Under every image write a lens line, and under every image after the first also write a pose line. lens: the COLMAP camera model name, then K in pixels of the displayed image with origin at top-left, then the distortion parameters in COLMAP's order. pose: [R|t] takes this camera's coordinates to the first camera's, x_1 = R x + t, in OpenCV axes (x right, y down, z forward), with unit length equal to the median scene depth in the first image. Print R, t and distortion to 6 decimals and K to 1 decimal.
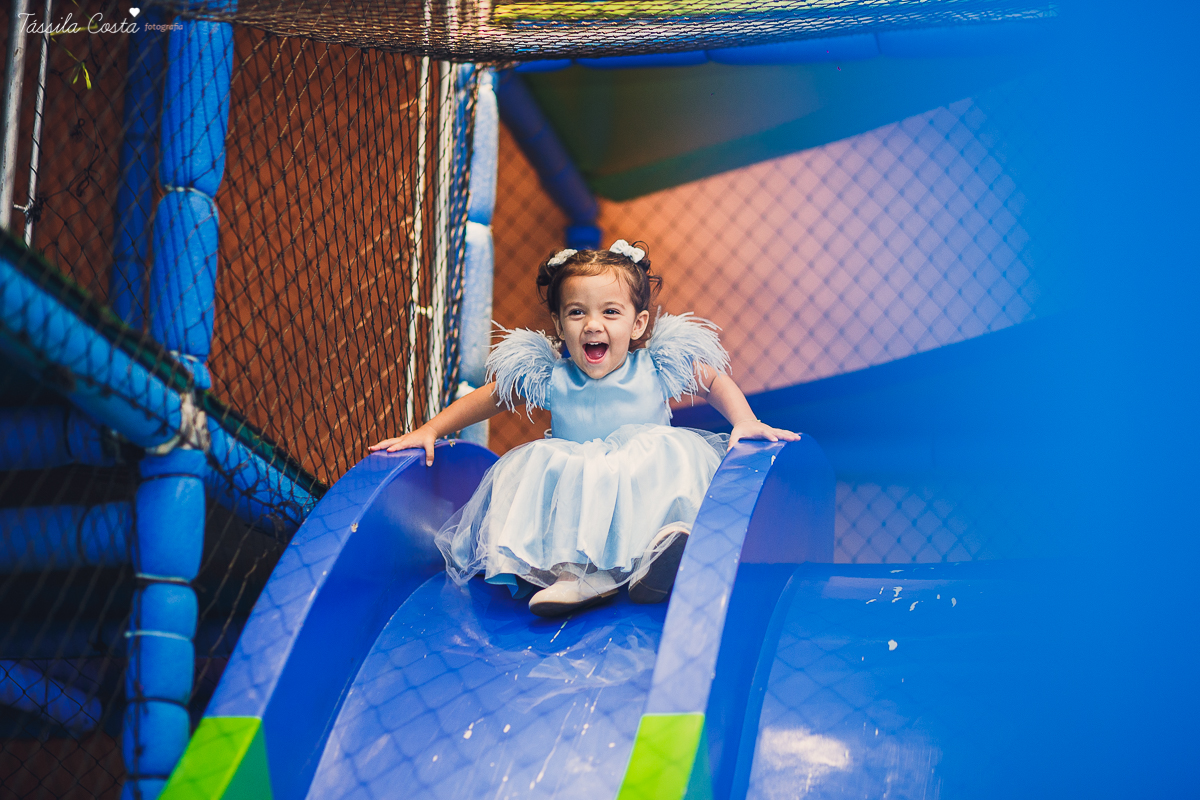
lens RADIAL K [[3092.7, 0, 600.0], [0, 3092.7, 400.0], [0, 0, 1]] dist [-0.061439, -0.826905]
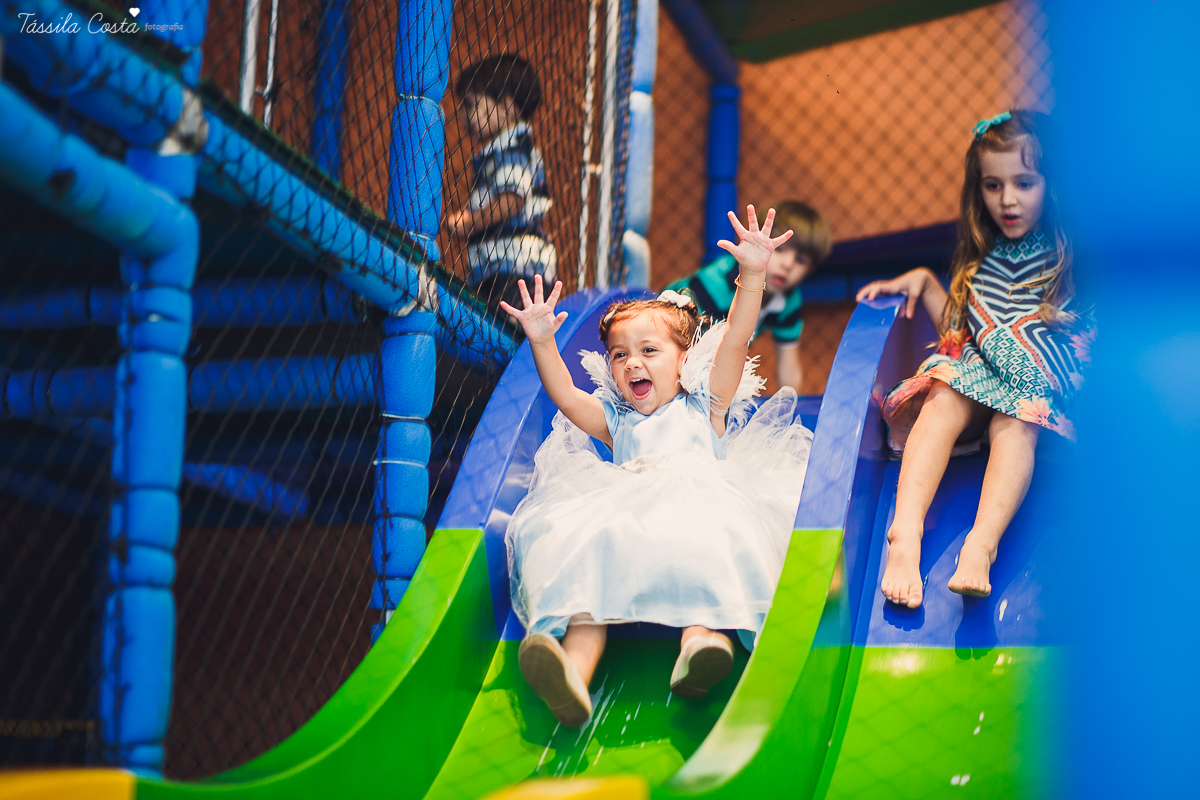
lens RADIAL K [[2938.6, 0, 600.0], [0, 2938.6, 400.0], [0, 0, 1]] dist [0.048581, 0.173482]
pose [[0.999338, 0.003574, -0.036216, -0.020037], [-0.000845, 0.997177, 0.075085, -0.035984], [0.036383, -0.075005, 0.996519, -0.163291]]
